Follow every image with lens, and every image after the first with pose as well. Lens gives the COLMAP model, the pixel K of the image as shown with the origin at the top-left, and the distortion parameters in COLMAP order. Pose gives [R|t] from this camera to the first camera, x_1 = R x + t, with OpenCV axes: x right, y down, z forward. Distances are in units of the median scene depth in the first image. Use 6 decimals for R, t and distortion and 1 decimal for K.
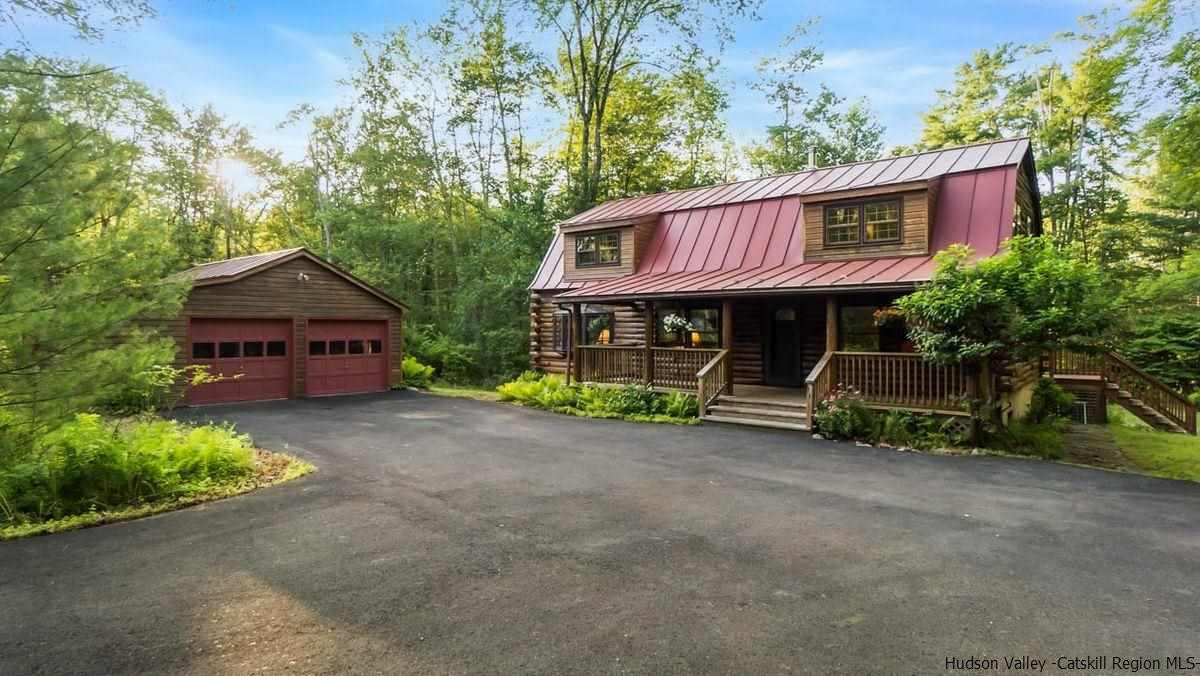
lens RADIAL K [[633.1, 0, 600.3], [0, 633.1, 334.6], [0, 0, 1]] dist [0.006407, -0.000258]
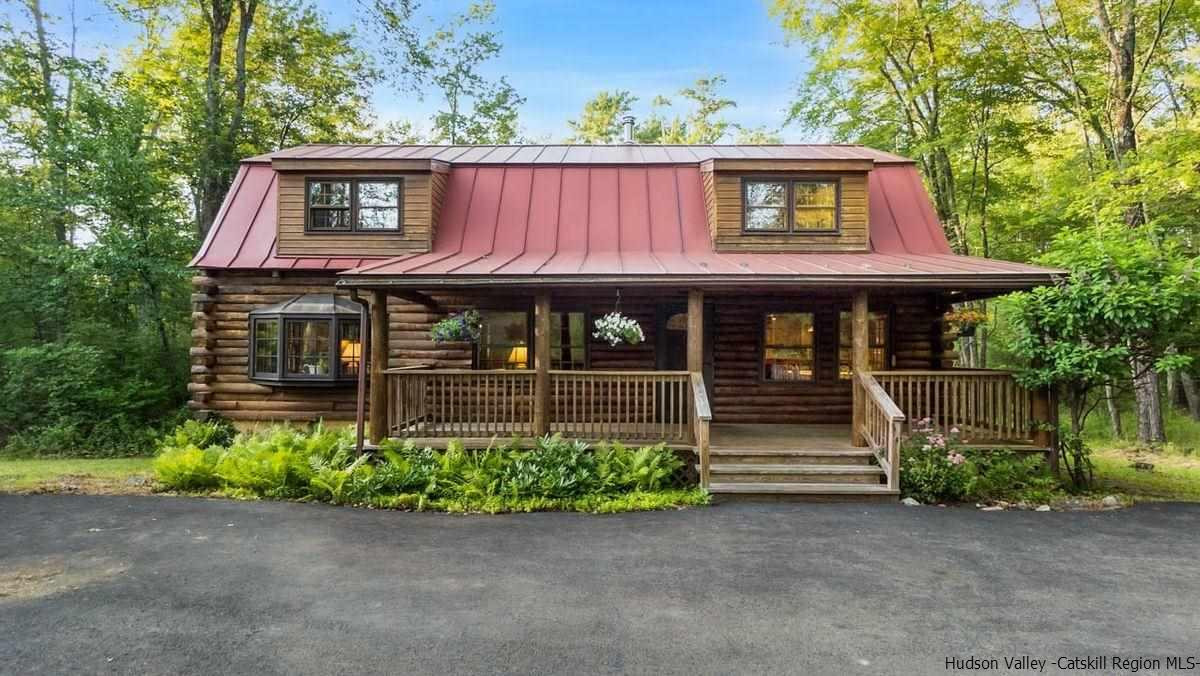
lens RADIAL K [[633.1, 0, 599.5], [0, 633.1, 340.1], [0, 0, 1]] dist [0.006407, -0.000258]
pose [[0.787587, 0.010450, 0.616115, -0.181013], [0.004623, 0.999728, -0.022865, 0.004135], [-0.616186, 0.020856, 0.787325, 0.389367]]
